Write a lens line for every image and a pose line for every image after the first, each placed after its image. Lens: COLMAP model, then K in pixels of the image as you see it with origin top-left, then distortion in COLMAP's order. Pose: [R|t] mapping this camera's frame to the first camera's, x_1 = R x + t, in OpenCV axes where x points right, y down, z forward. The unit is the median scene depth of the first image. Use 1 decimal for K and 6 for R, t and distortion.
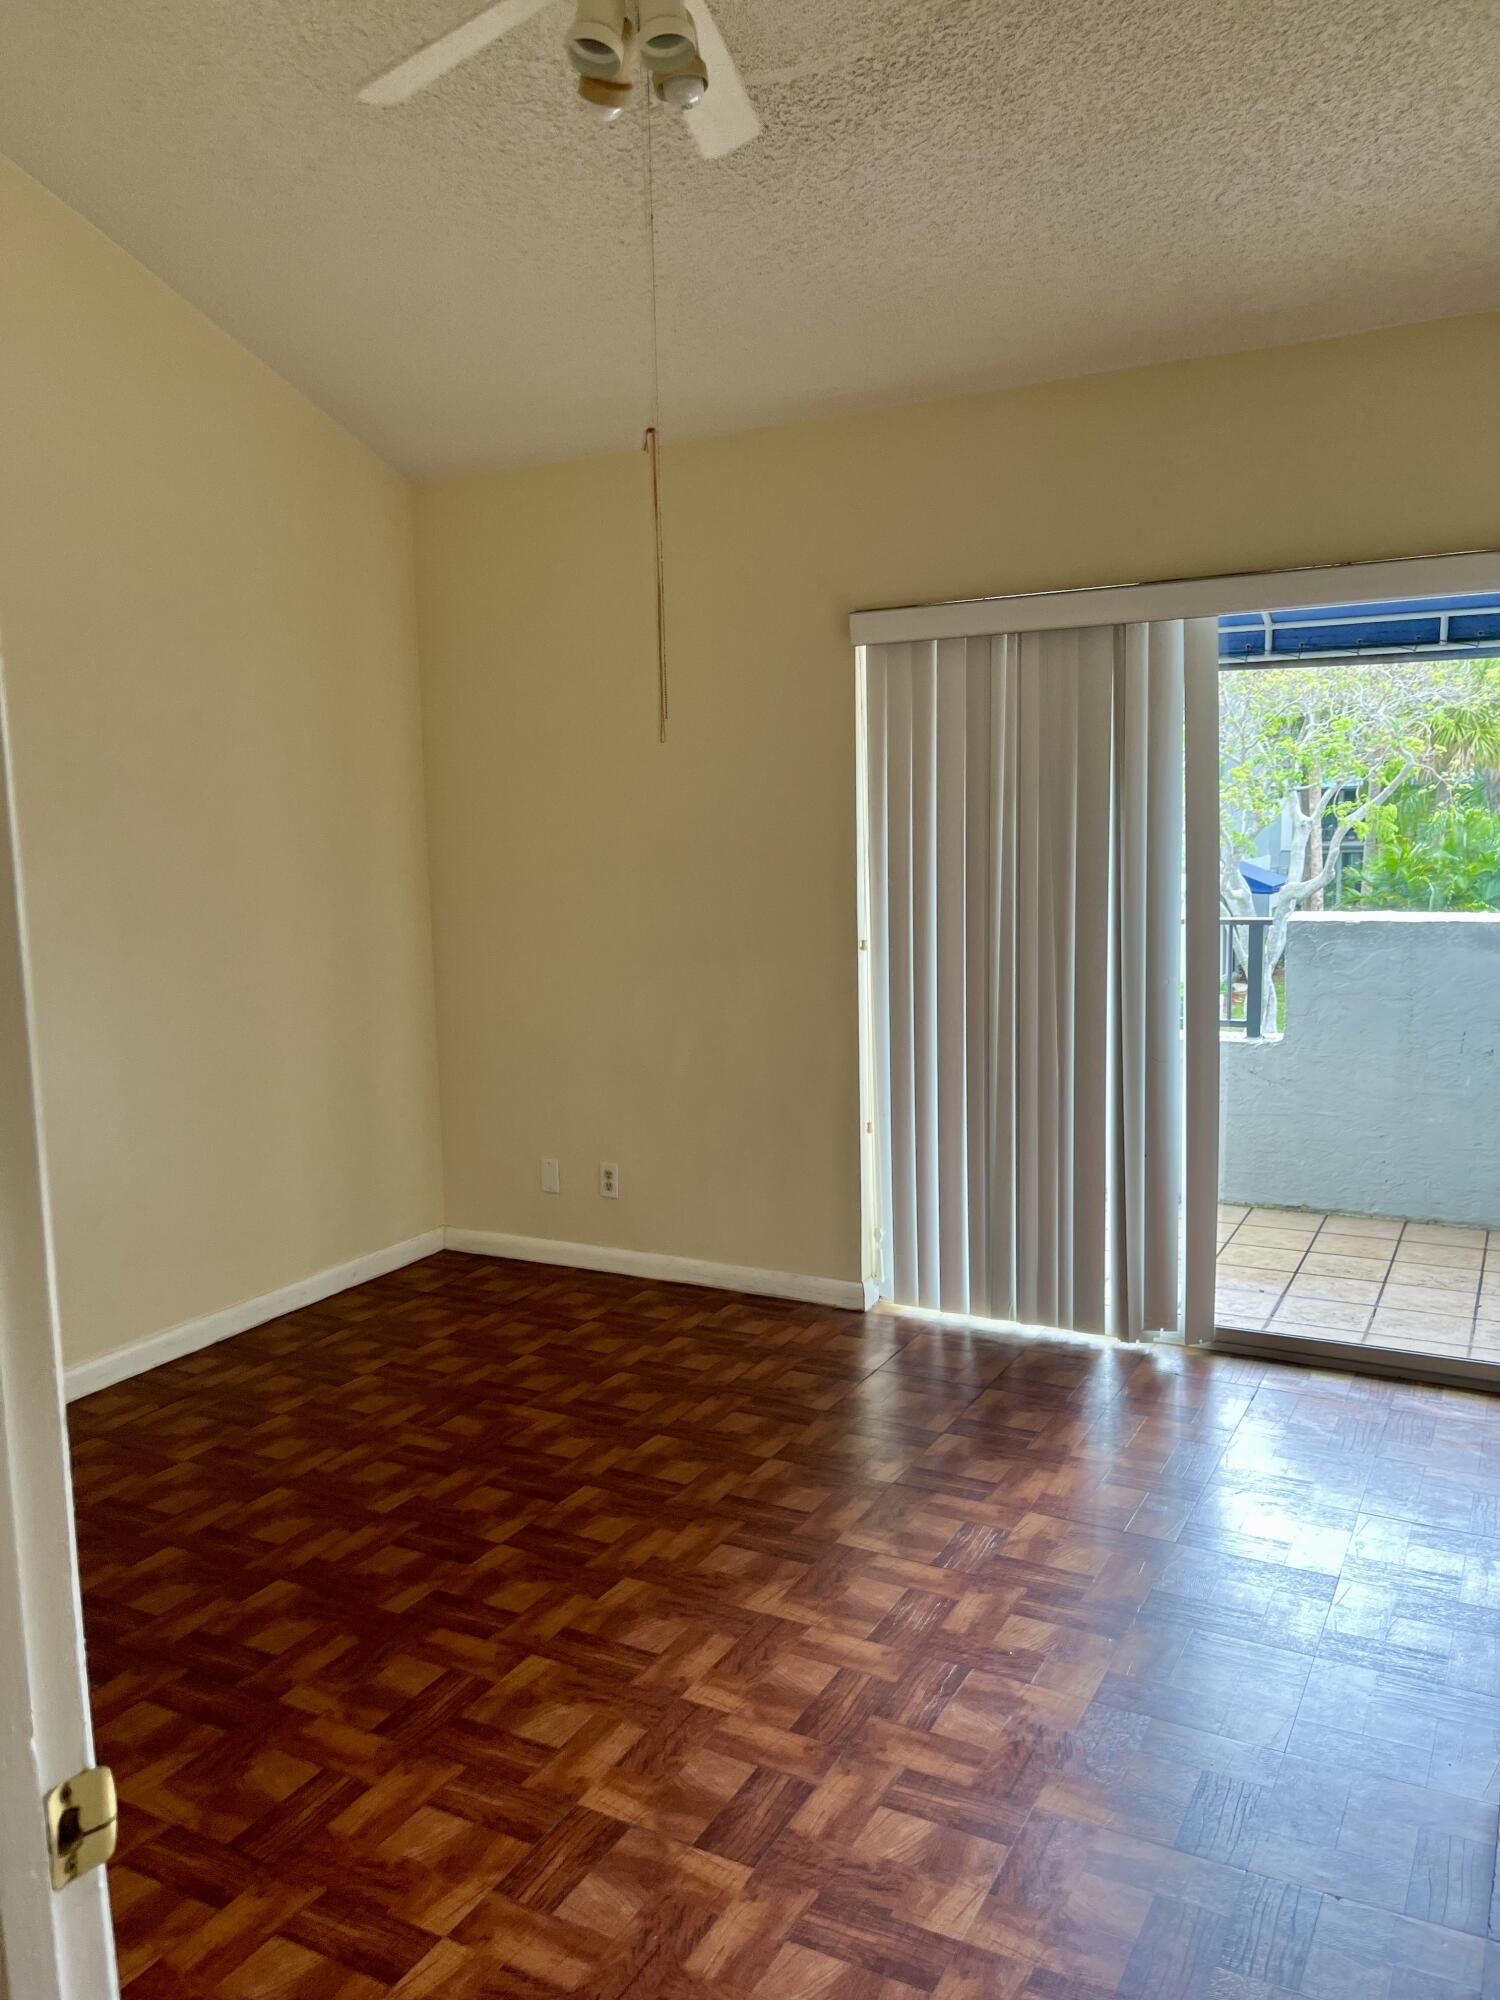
lens RADIAL K [[1518.0, 0, 741.2], [0, 1518.0, 989.8], [0, 0, 1]] dist [0.055216, -0.082953]
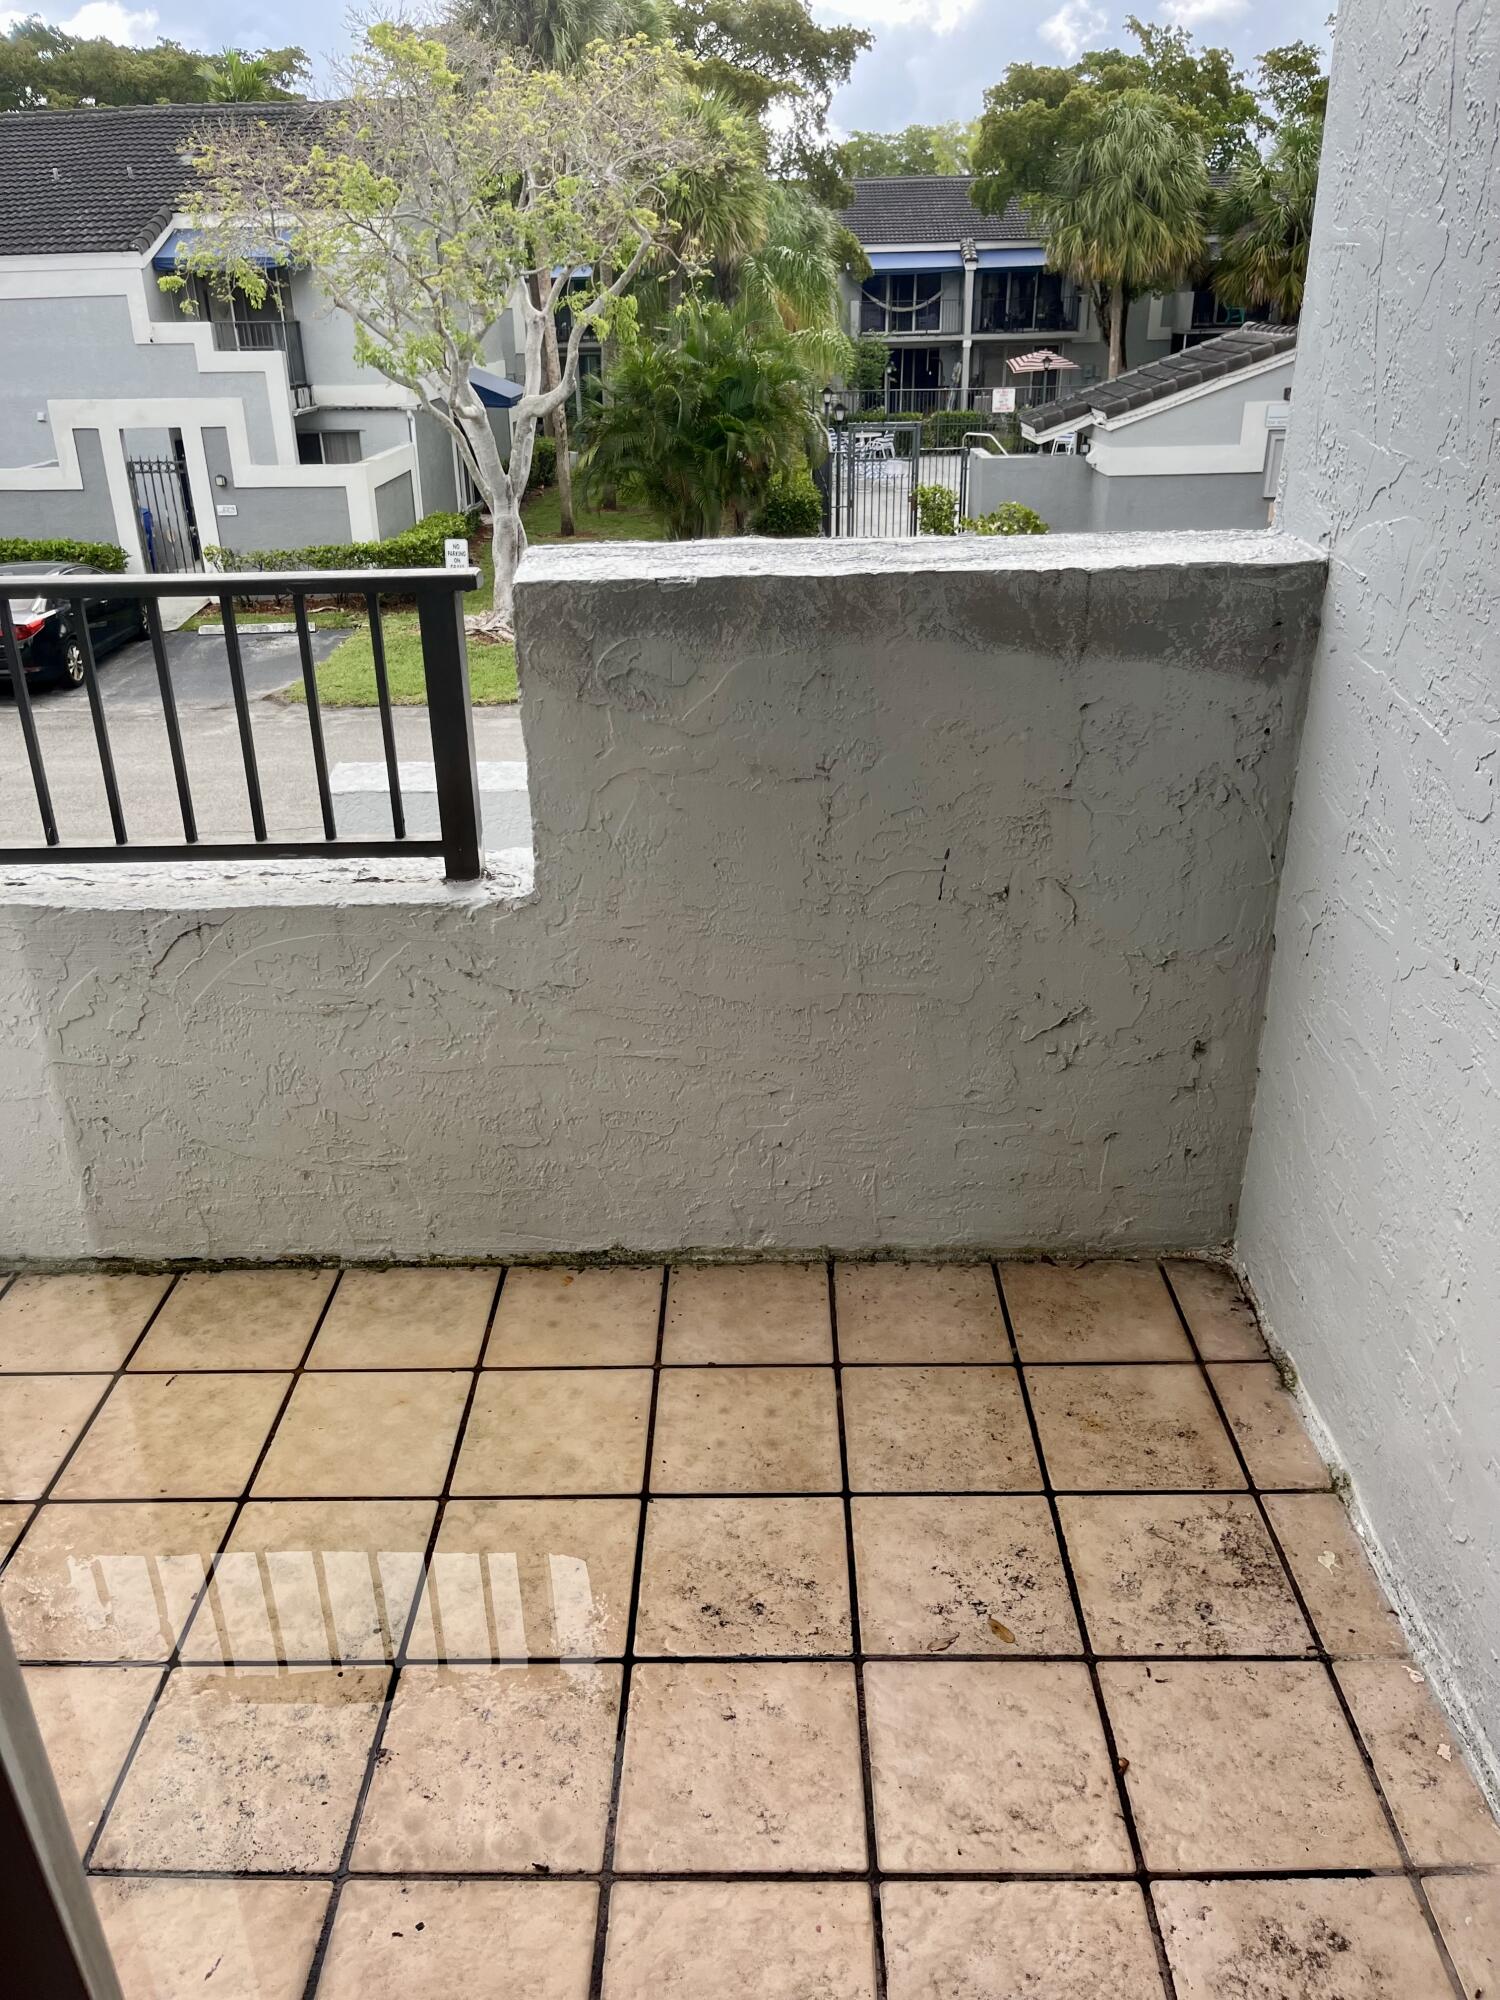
lens RADIAL K [[1518.0, 0, 750.2], [0, 1518.0, 1012.1], [0, 0, 1]] dist [0.055216, -0.082953]
pose [[0.888087, -0.191687, 0.417801, 0.051231], [0.053026, 0.945557, 0.321107, -0.013497], [-0.456607, -0.263017, 0.849901, 0.138261]]
